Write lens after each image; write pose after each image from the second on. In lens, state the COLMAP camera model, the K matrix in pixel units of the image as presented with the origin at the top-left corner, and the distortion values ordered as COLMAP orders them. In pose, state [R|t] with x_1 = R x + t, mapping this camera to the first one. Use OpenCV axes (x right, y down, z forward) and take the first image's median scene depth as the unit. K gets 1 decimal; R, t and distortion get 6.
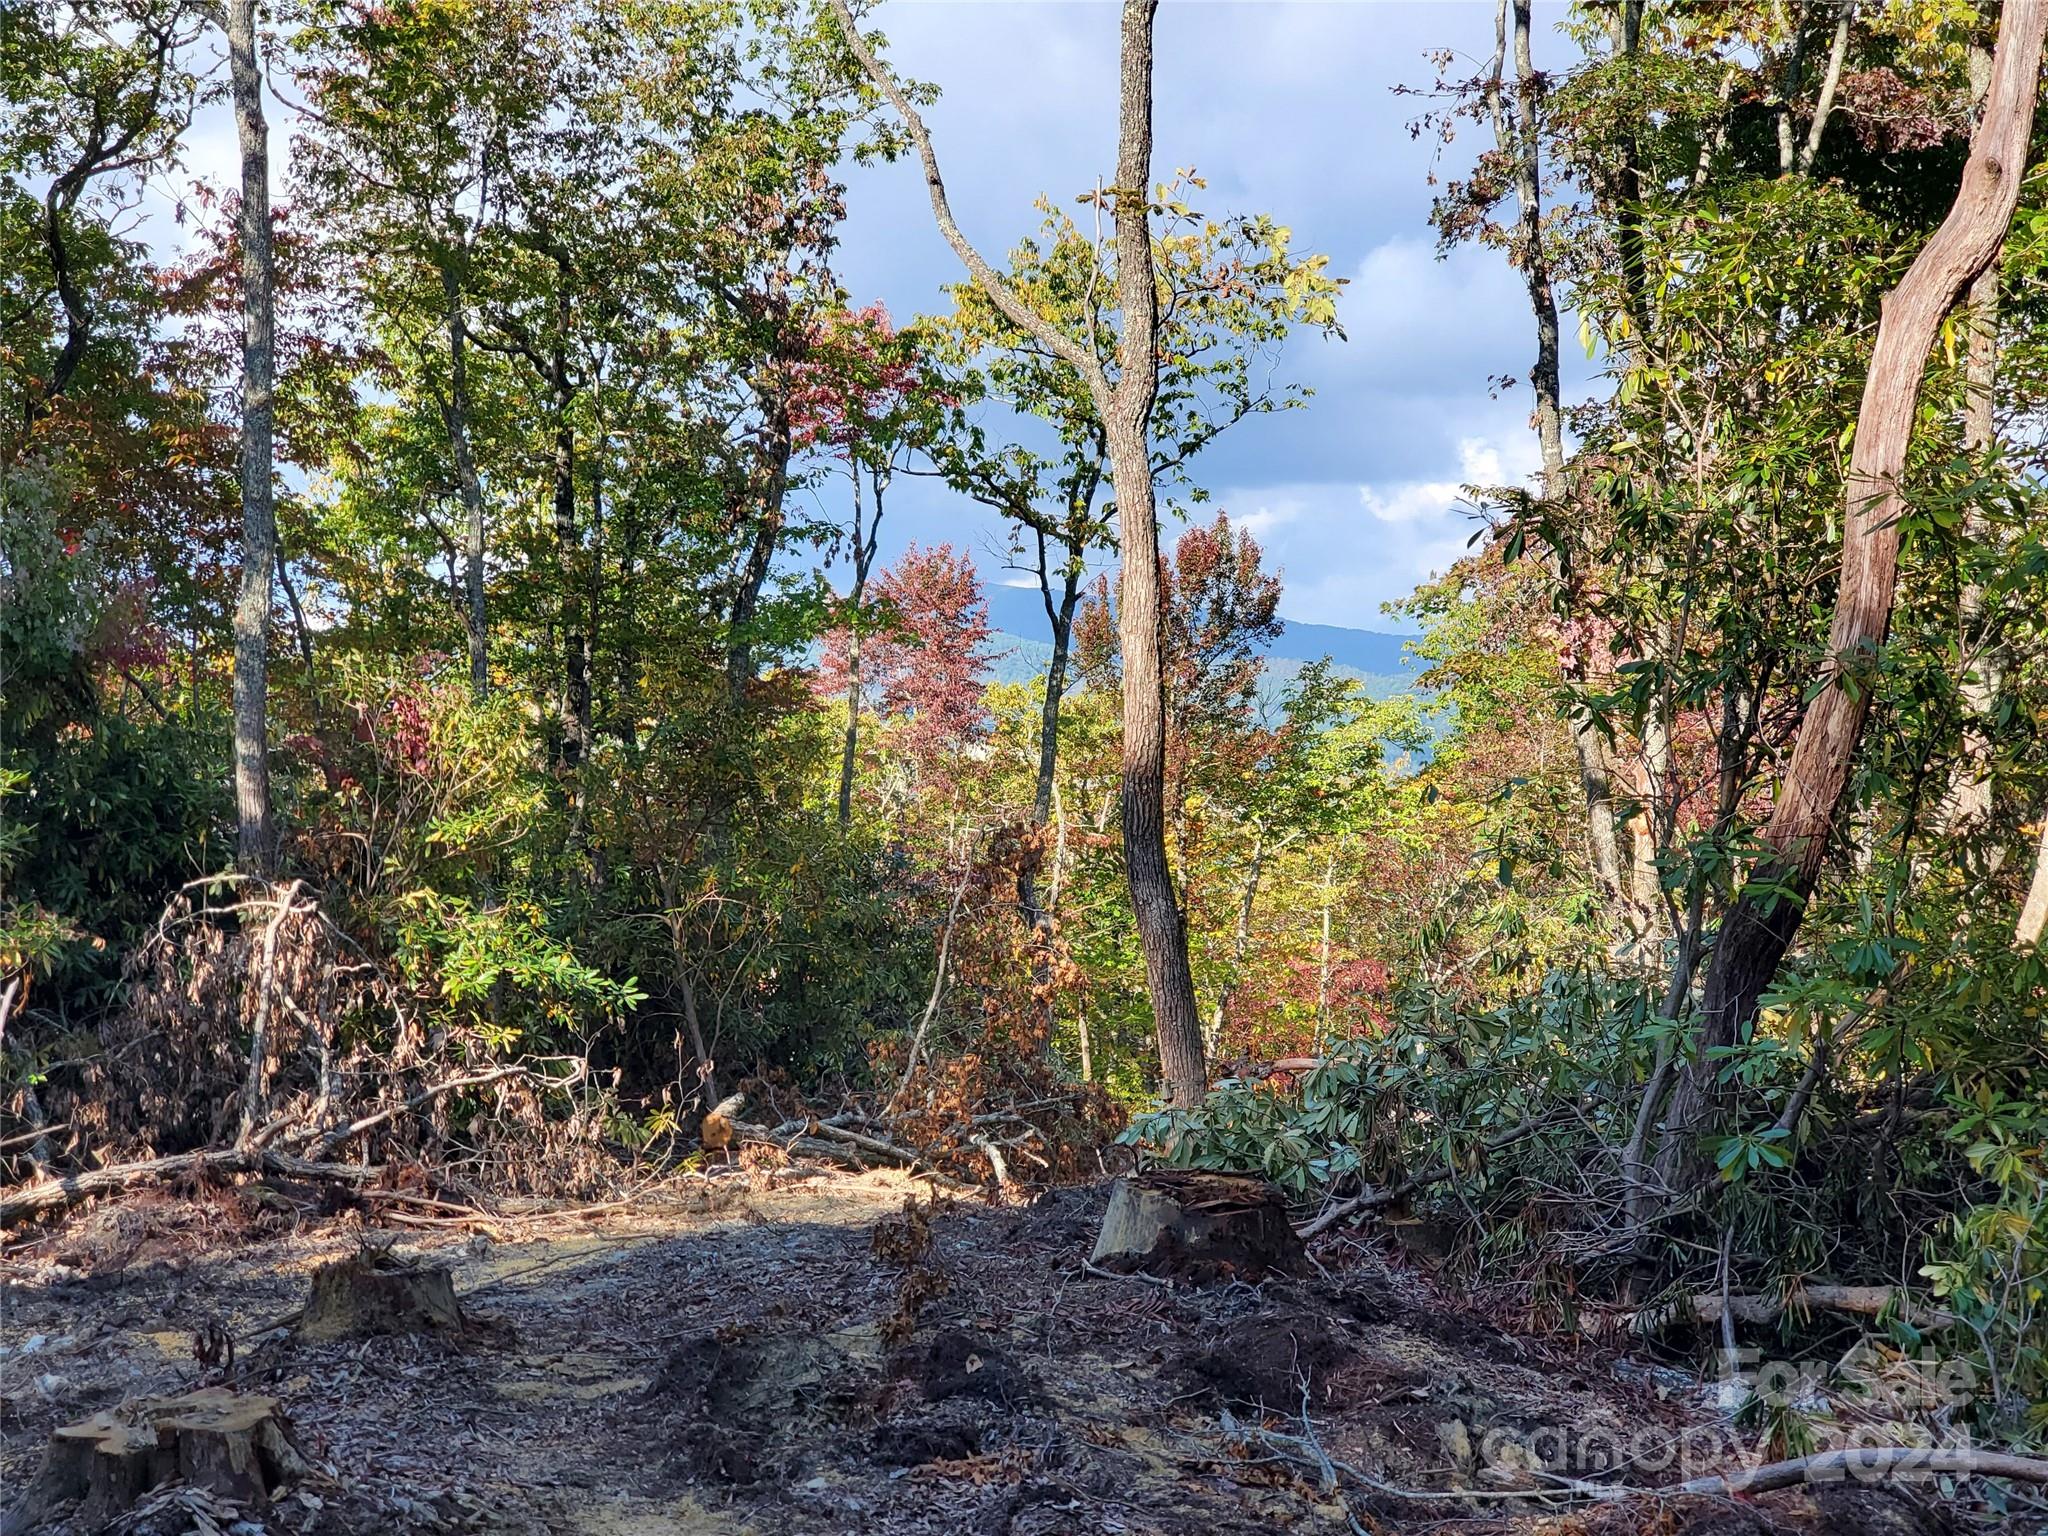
lens RADIAL K [[3016.2, 0, 1033.9], [0, 3016.2, 761.1], [0, 0, 1]] dist [0.132688, -0.112072]
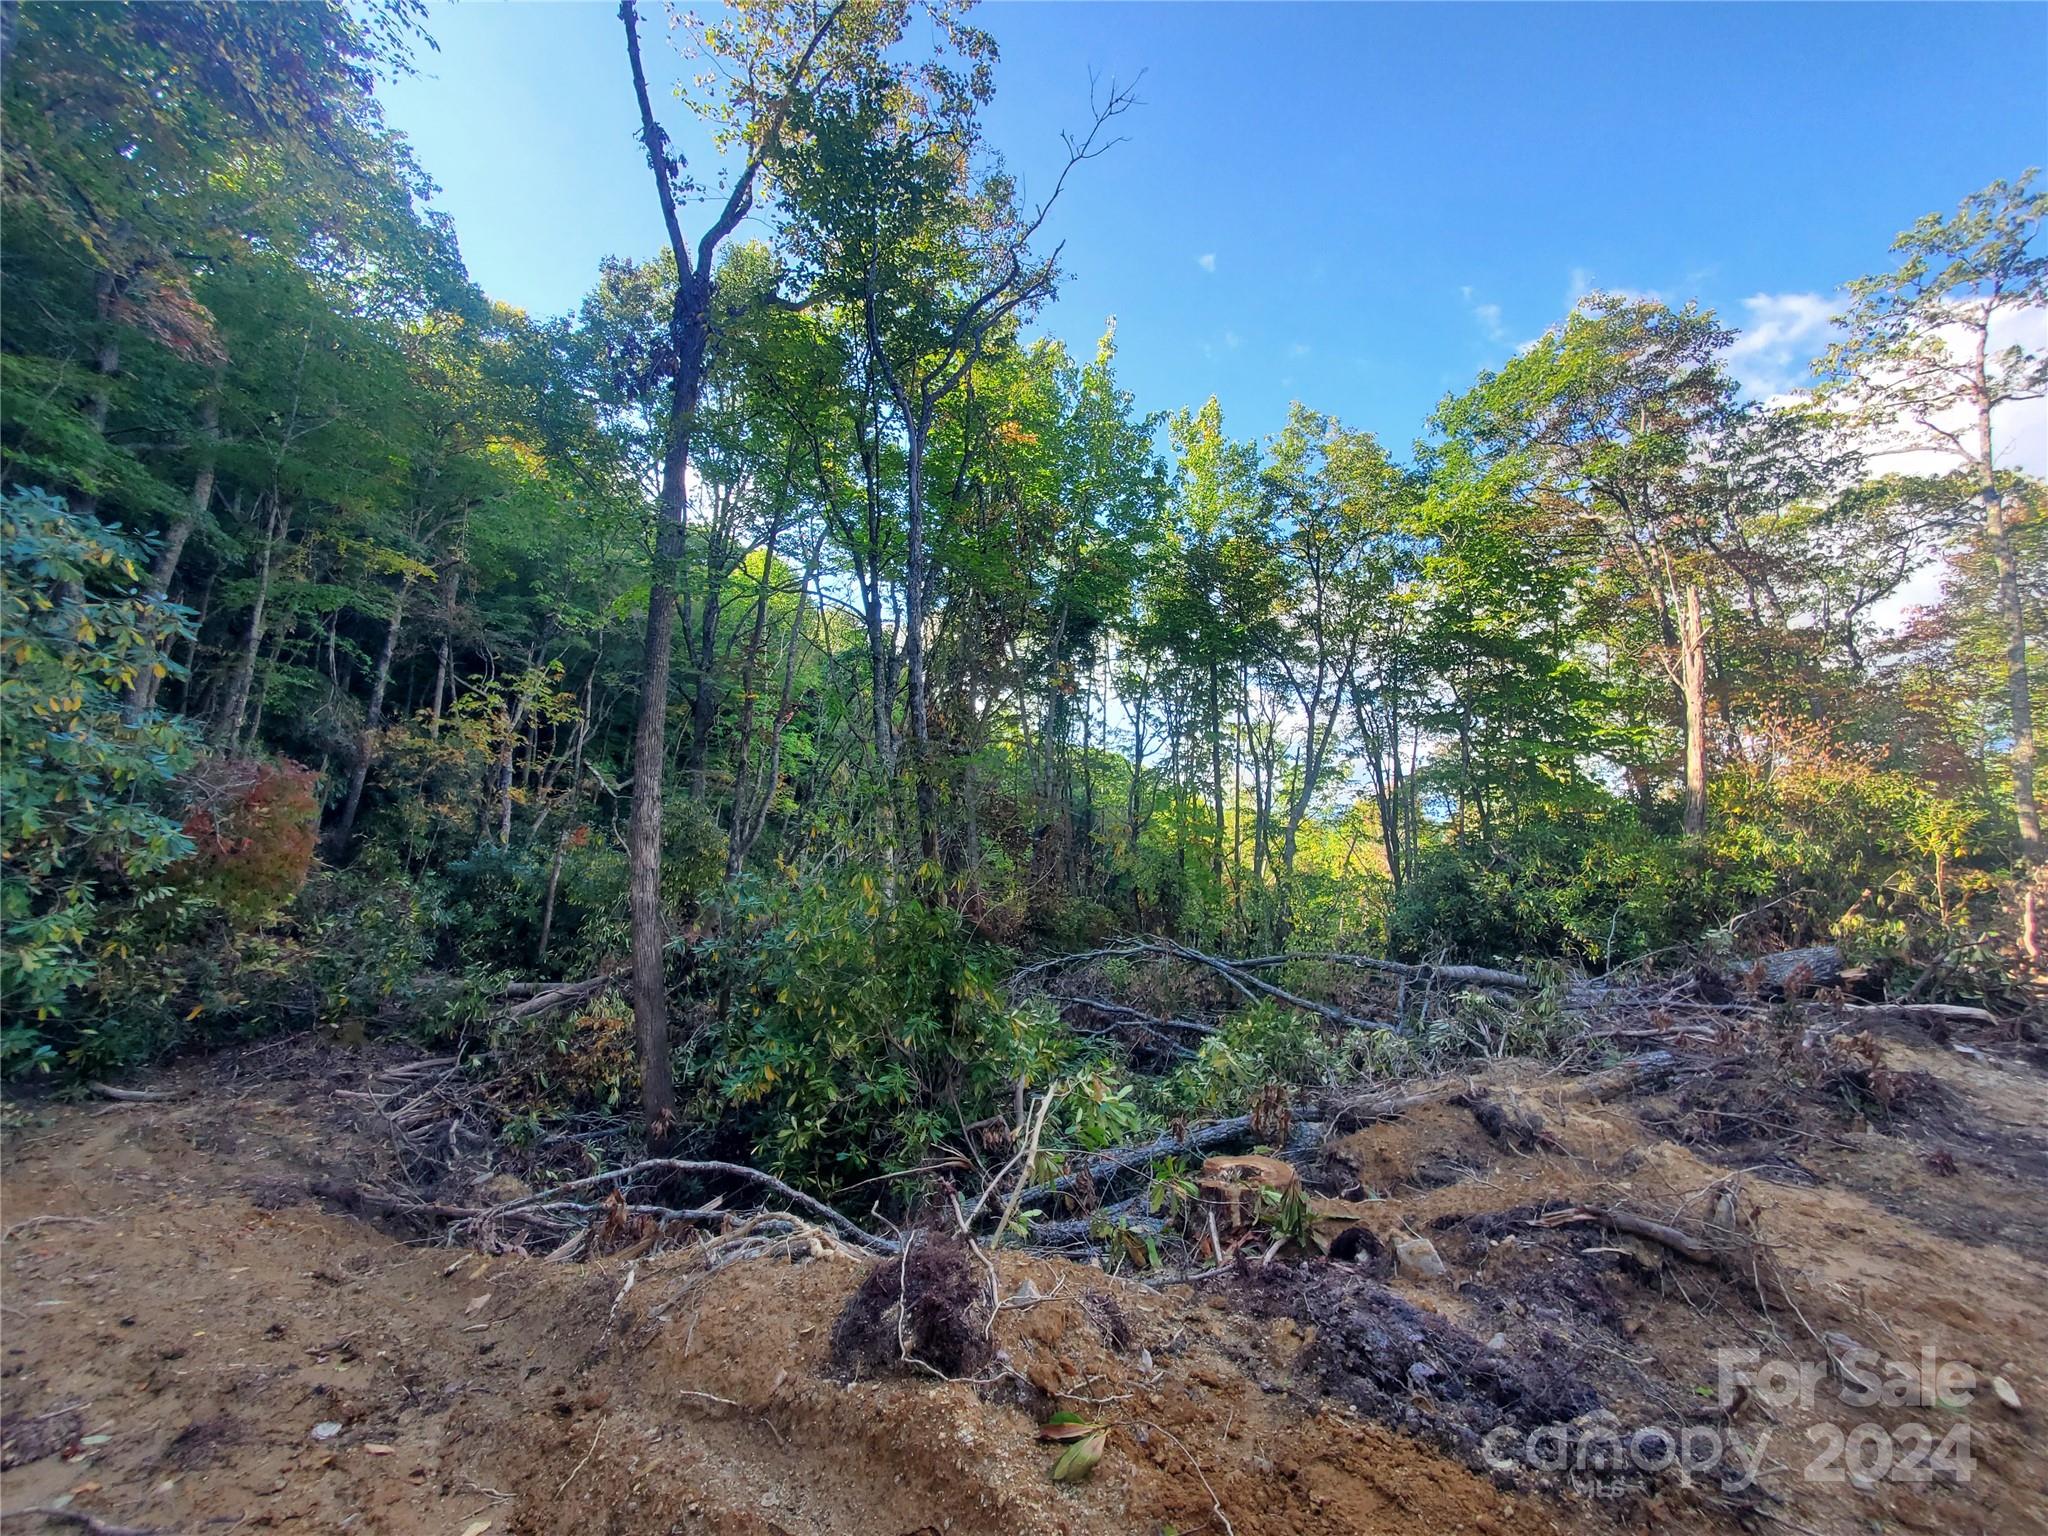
lens RADIAL K [[808.8, 0, 1018.0], [0, 808.8, 761.7], [0, 0, 1]] dist [0.000743, -0.000821]
pose [[0.550216, -0.061680, -0.832742, -0.163604], [-0.010929, 0.996651, -0.081041, 0.019917], [0.834951, 0.053691, 0.547699, -0.037446]]
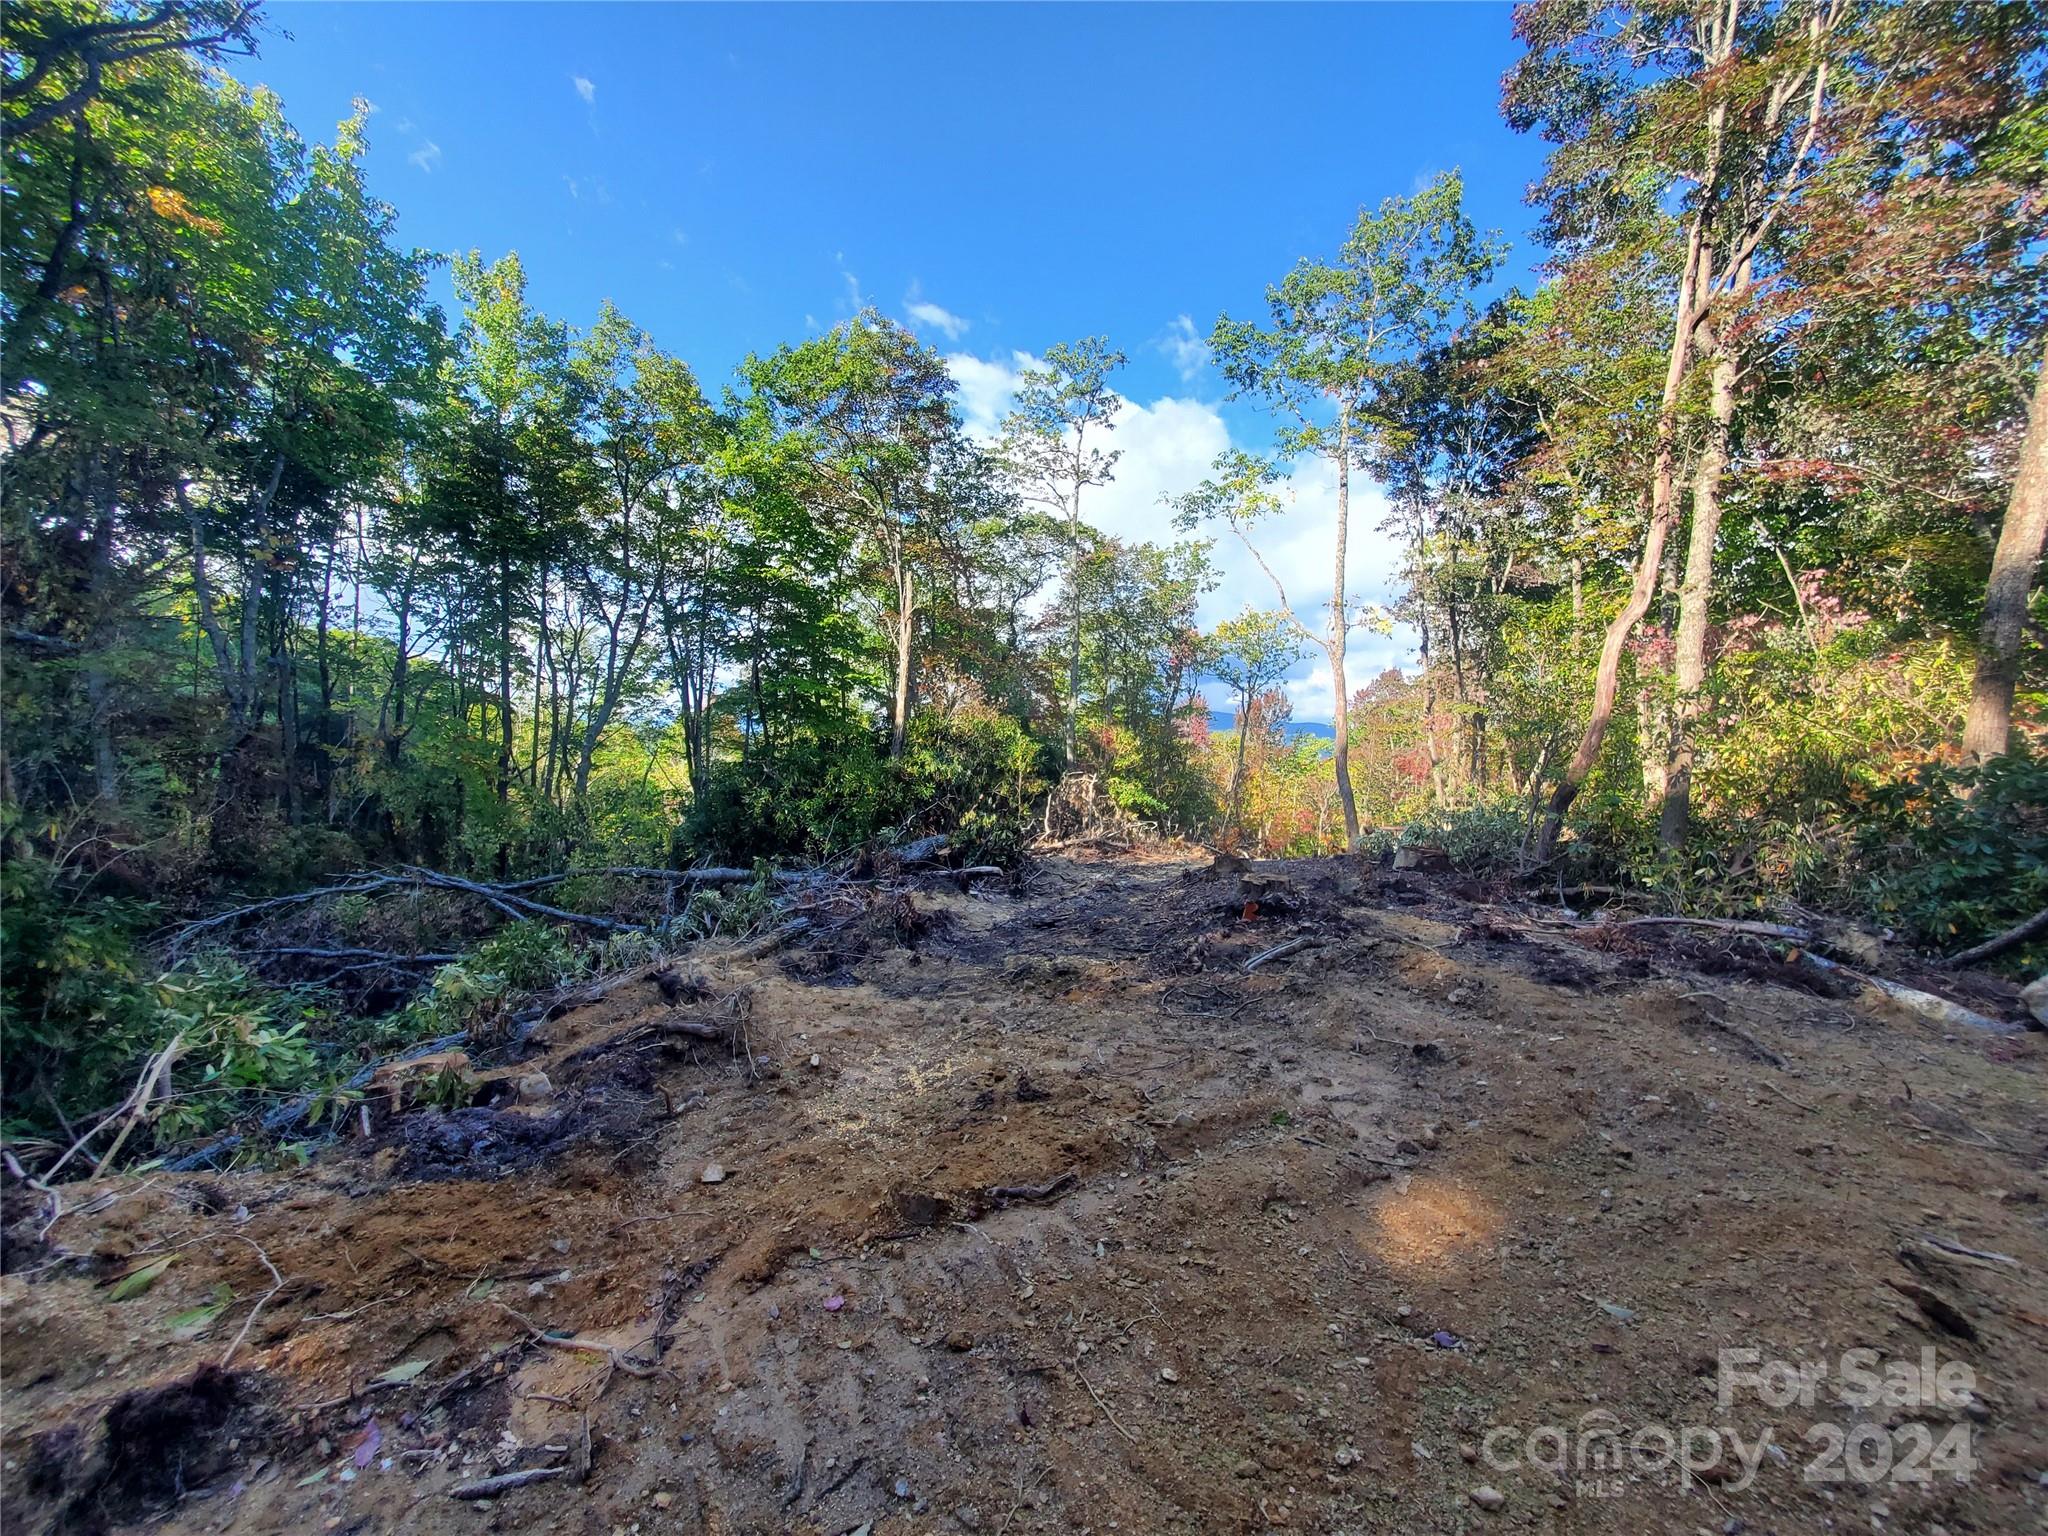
lens RADIAL K [[811.0, 0, 1019.7], [0, 811.0, 758.9], [0, 0, 1]] dist [-0.000582, -0.000252]
pose [[0.978496, 0.029478, -0.204147, -0.106074], [-0.027969, 0.999556, 0.010276, 0.010218], [0.204359, -0.004345, 0.978886, -0.061954]]
